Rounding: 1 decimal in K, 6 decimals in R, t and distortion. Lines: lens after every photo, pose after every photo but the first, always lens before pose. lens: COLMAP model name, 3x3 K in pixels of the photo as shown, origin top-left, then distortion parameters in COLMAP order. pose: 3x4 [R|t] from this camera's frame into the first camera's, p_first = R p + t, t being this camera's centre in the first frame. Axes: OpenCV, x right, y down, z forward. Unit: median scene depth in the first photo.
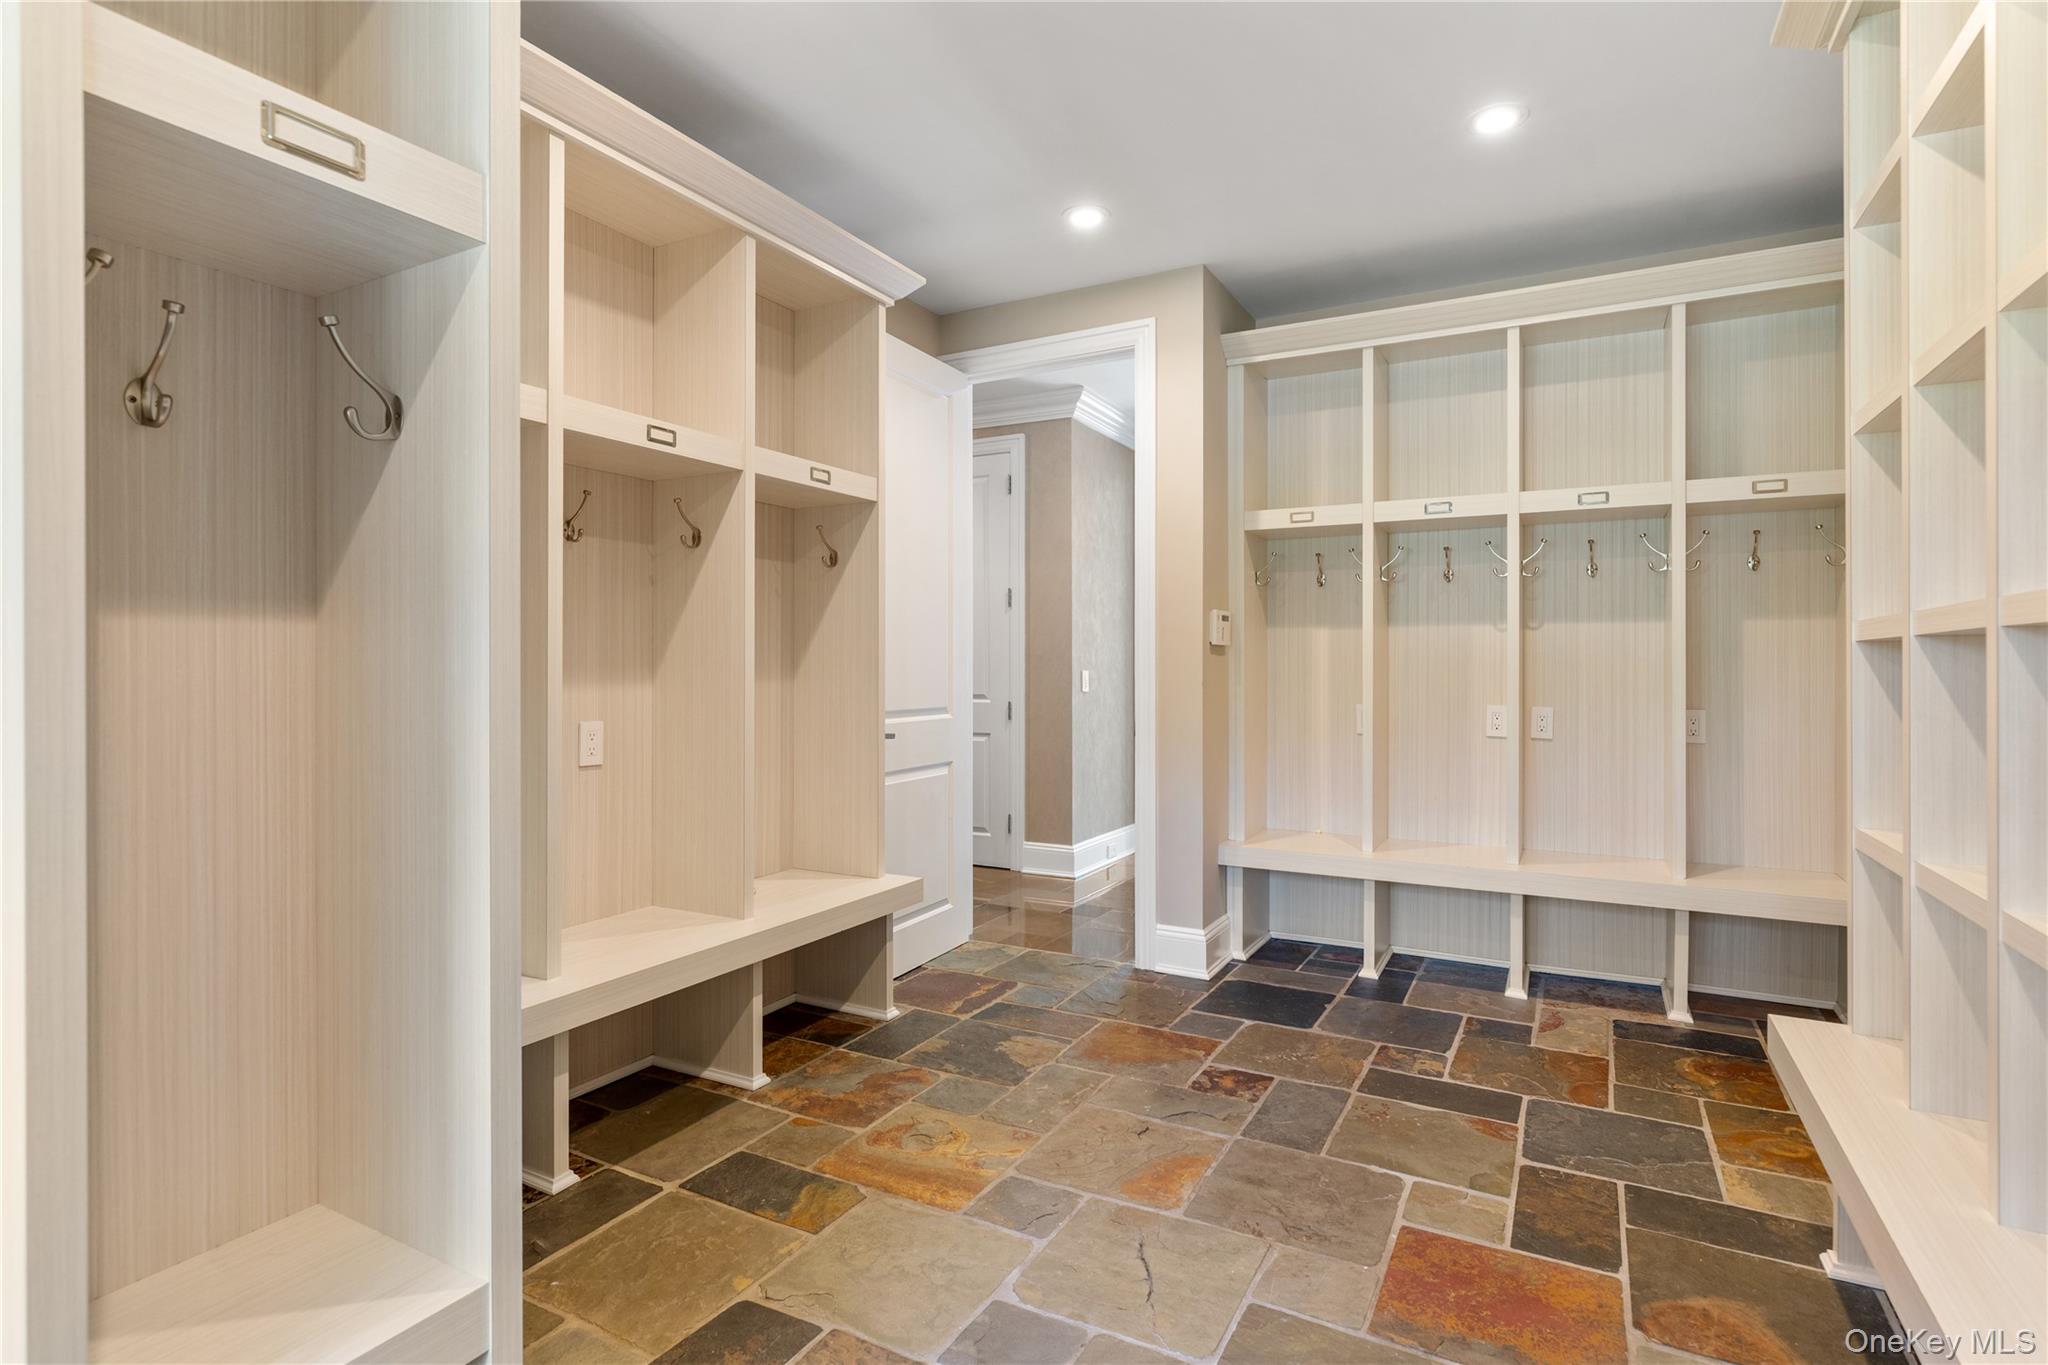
lens RADIAL K [[1004.8, 0, 1024.4], [0, 1004.8, 673.8], [0, 0, 1]] dist [-0.000031, 0.000063]
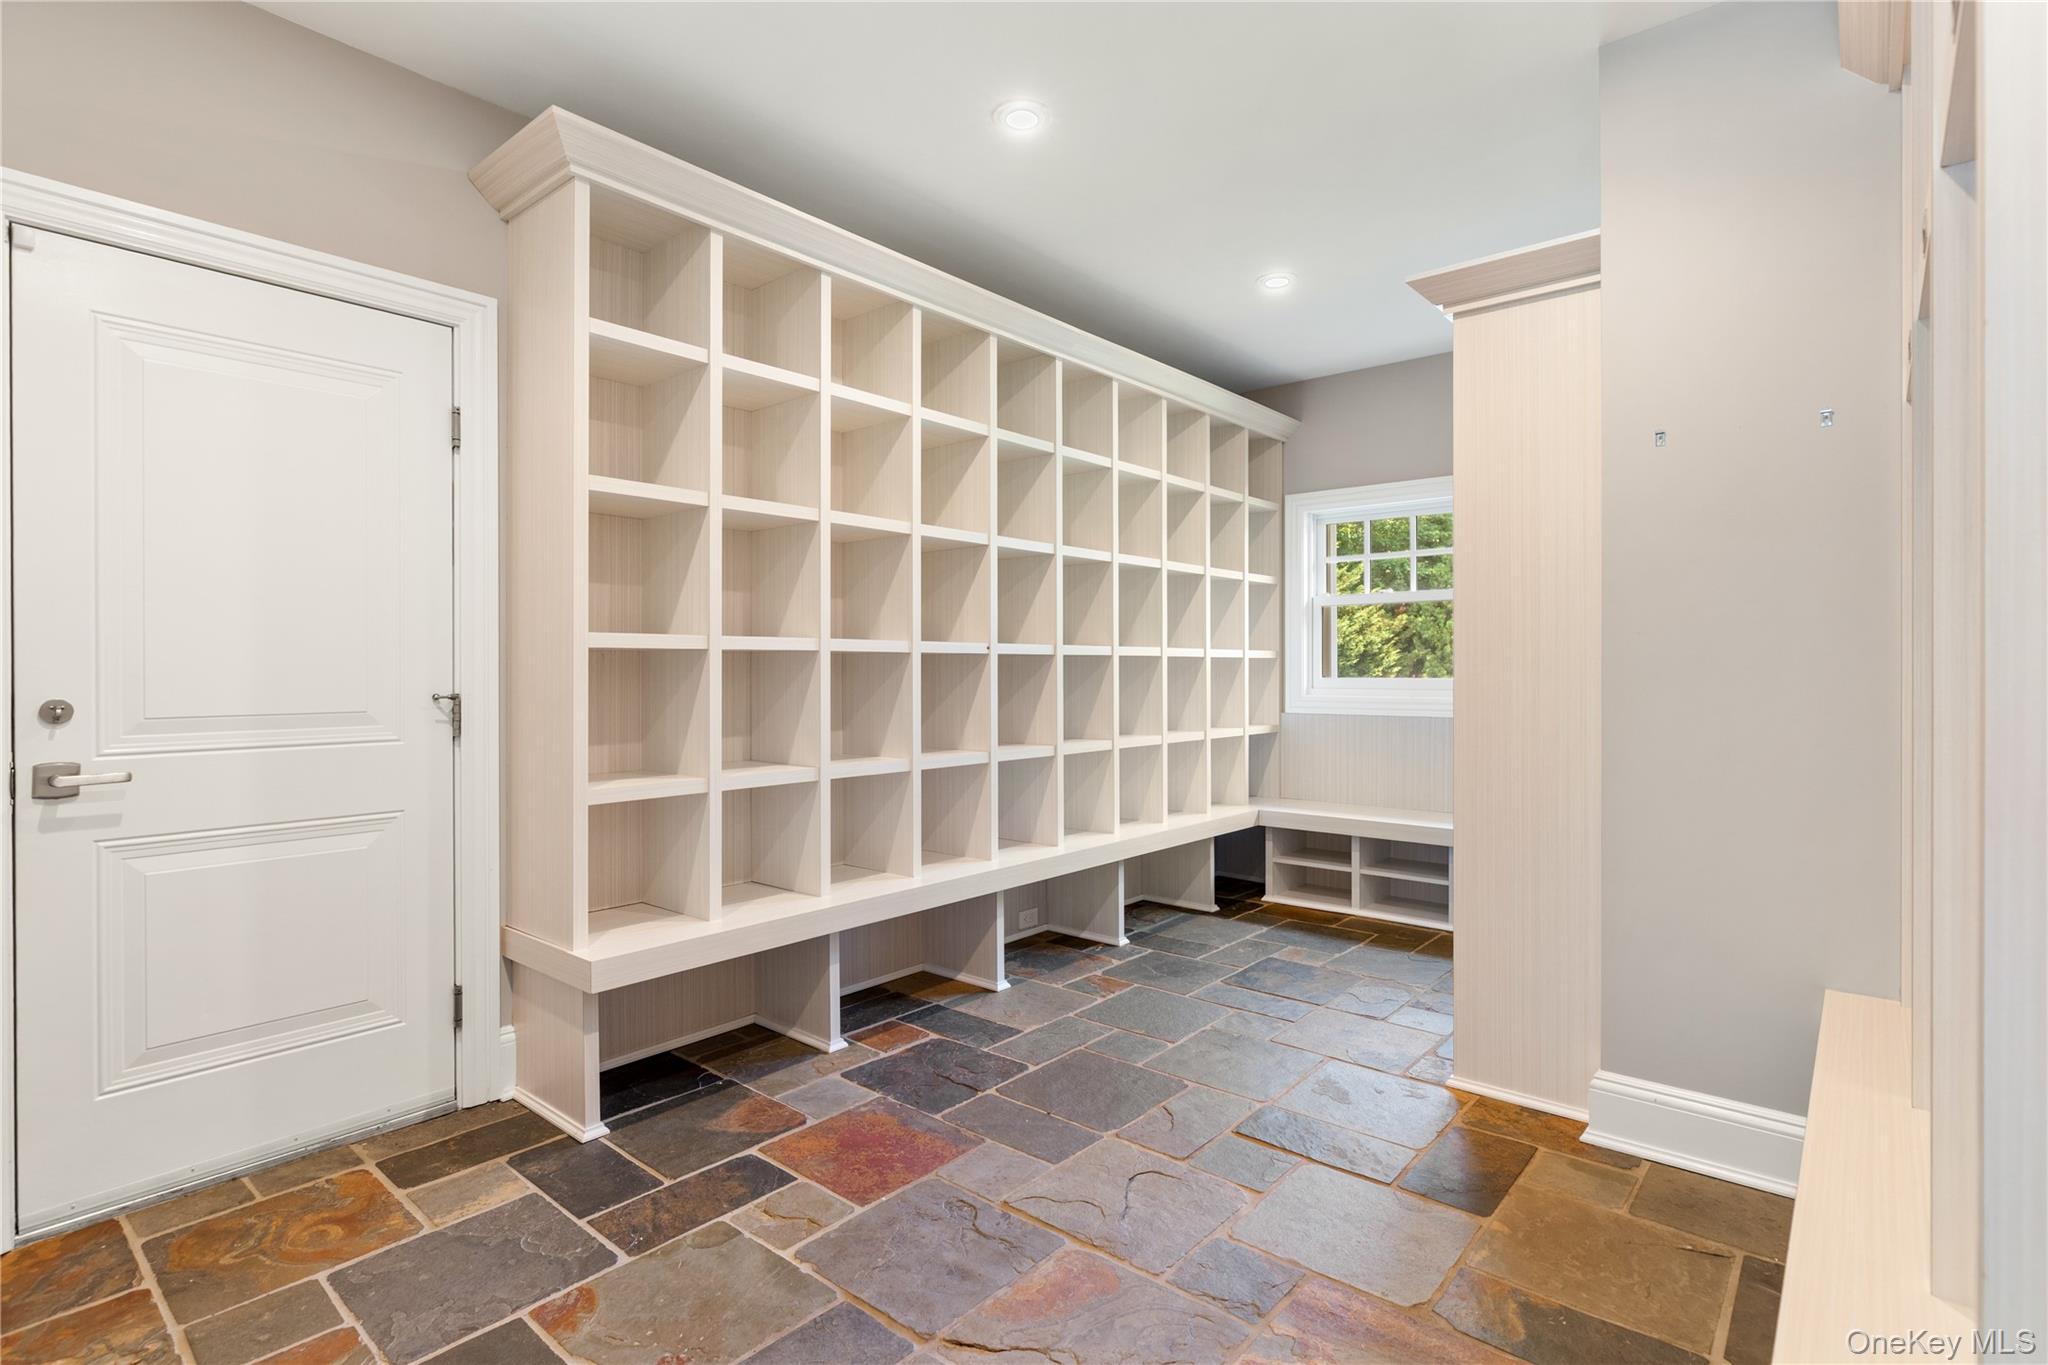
lens RADIAL K [[1004.8, 0, 1023.9], [0, 1004.8, 675.7], [0, 0, 1]] dist [-0.000031, 0.000063]
pose [[-0.978419, 0.000254, 0.206629, 0.000308], [0.002302, 0.999951, 0.009670, -0.006758], [-0.206616, 0.009937, -0.978372, 1.856408]]
